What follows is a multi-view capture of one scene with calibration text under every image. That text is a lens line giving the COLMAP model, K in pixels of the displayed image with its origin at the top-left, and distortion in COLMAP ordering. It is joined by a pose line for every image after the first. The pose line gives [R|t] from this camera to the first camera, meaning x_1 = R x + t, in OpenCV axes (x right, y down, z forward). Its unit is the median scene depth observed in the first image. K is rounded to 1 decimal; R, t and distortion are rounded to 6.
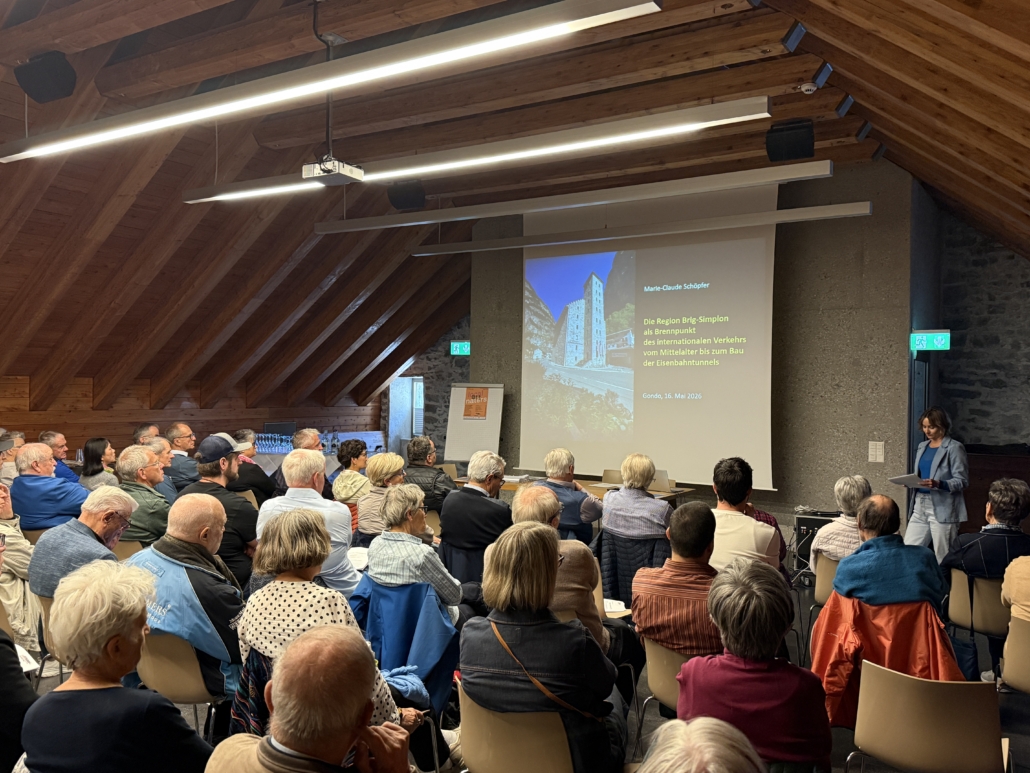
lens RADIAL K [[862.5, 0, 515.0], [0, 862.5, 386.5], [0, 0, 1]] dist [0.157861, -0.270991]
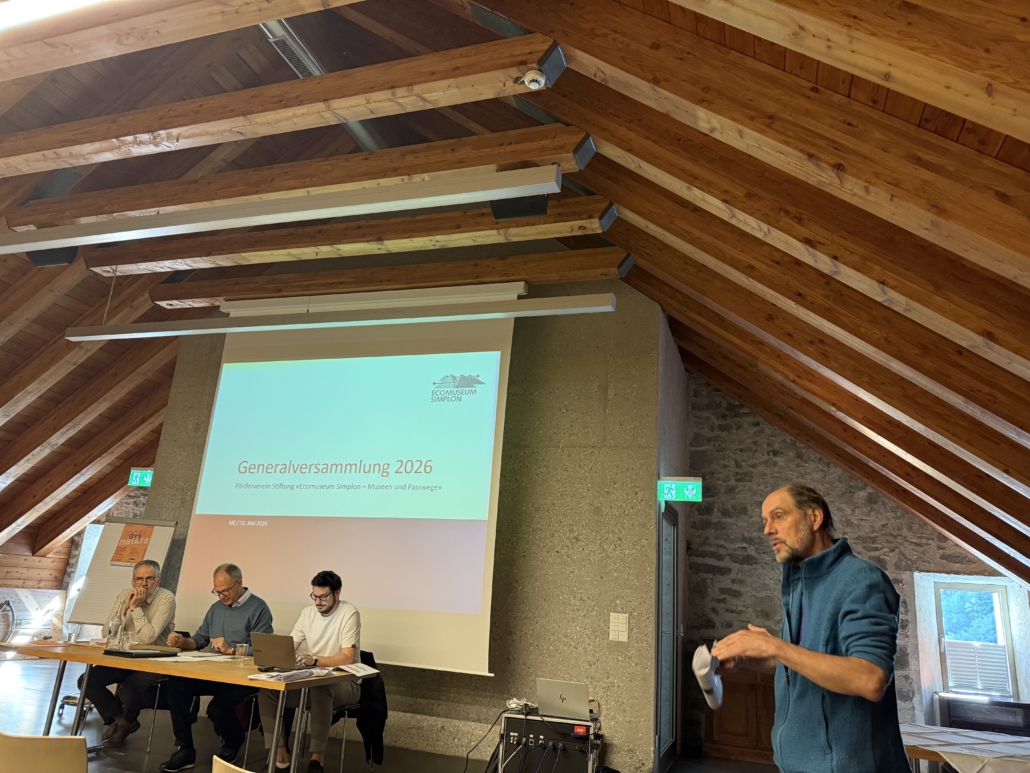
lens RADIAL K [[720.4, 0, 509.4], [0, 720.4, 385.4], [0, 0, 1]] dist [0.085299, -0.133056]
pose [[0.972099, 0.118216, 0.202607, 0.139556], [-0.058984, 0.959161, -0.276642, 0.046420], [-0.227036, 0.256973, 0.939372, 0.312913]]
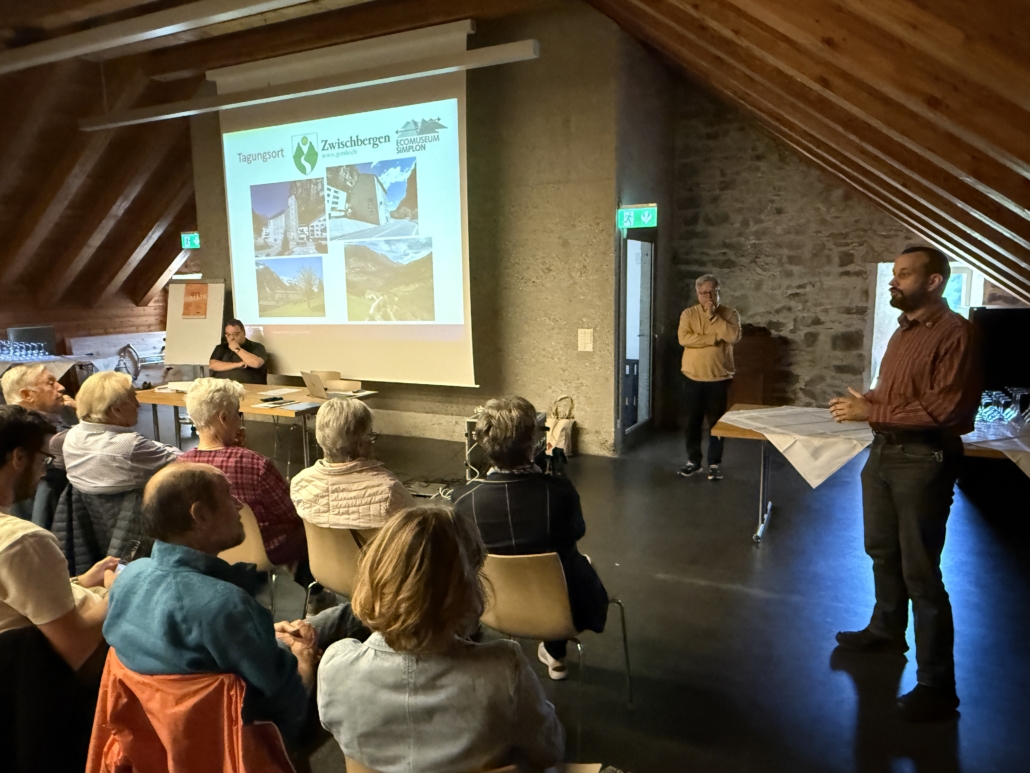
lens RADIAL K [[716.3, 0, 515.0], [0, 716.3, 386.5], [0, 0, 1]] dist [0.001064, 0.000494]
pose [[0.994113, -0.043760, 0.099119, 0.228574], [0.028821, 0.988654, 0.147421, 0.007677], [-0.104445, -0.143696, 0.984095, 0.222859]]
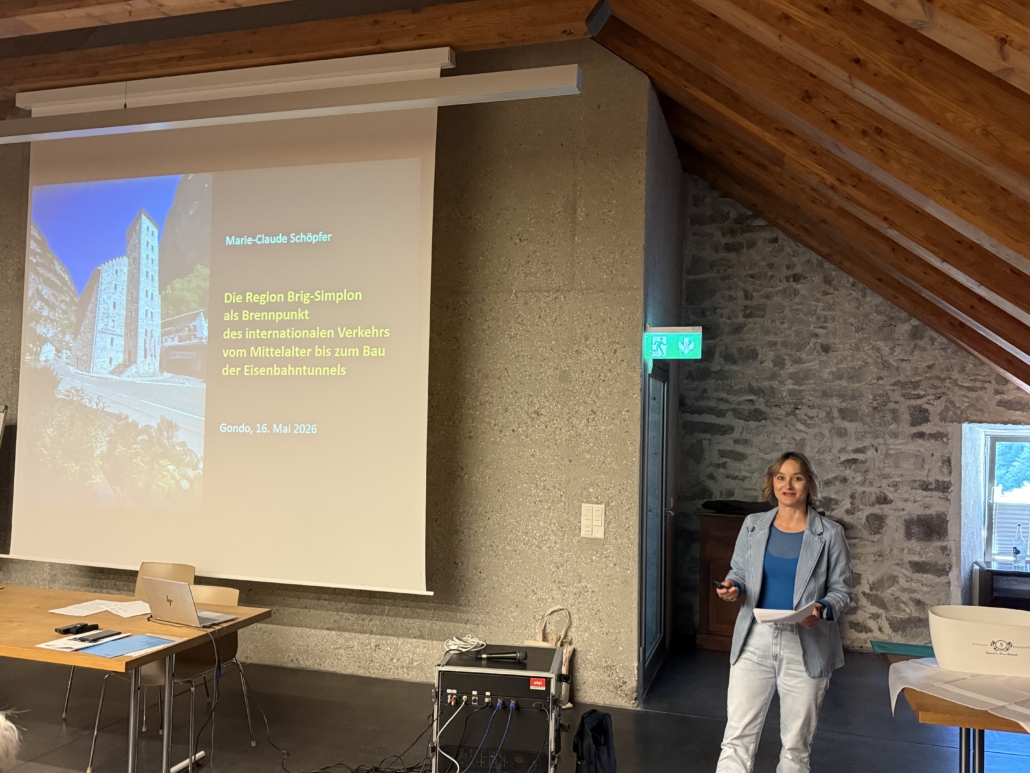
lens RADIAL K [[832.7, 0, 516.9], [0, 832.7, 390.8], [0, 0, 1]] dist [0.155567, -0.268070]
pose [[0.963633, 0.020613, 0.266434, 0.177144], [-0.011808, 0.999331, -0.034610, 0.003229], [-0.266969, 0.030206, 0.963232, 0.391666]]
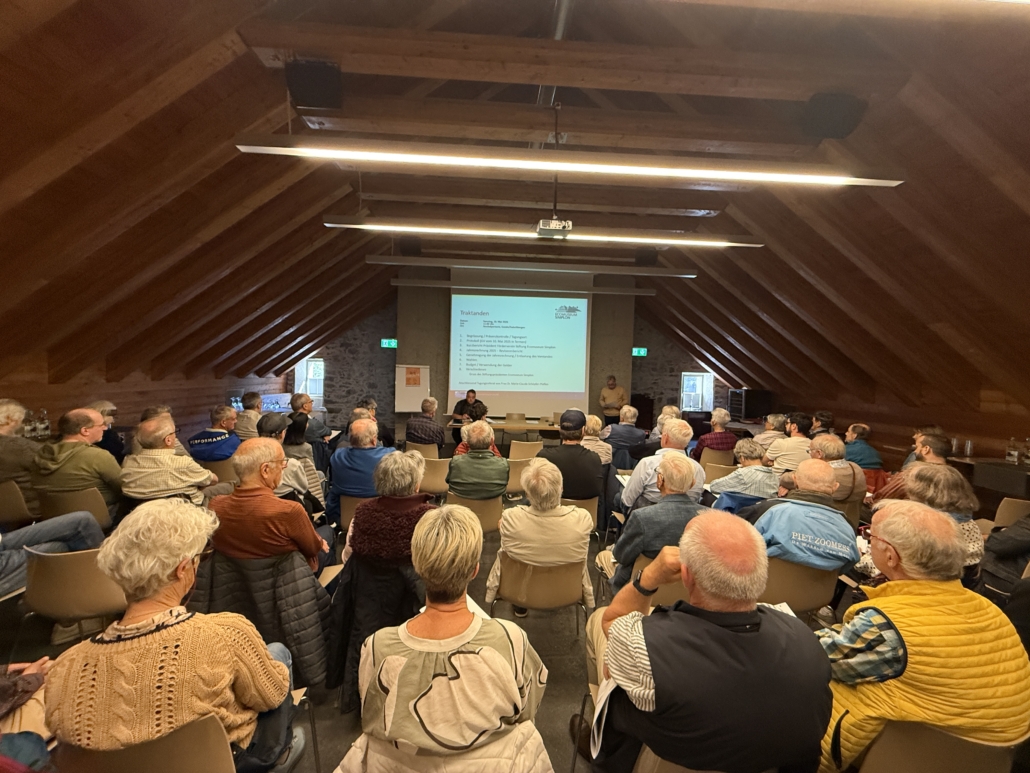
lens RADIAL K [[413.1, 0, 515.0], [0, 413.1, 386.5], [0, 0, 1]] dist [0.001168, 0.000128]
pose [[0.817895, -0.011656, 0.575249, -0.372337], [-0.018296, 0.998762, 0.046251, -0.003460], [-0.575076, -0.048353, 0.816670, 0.248684]]
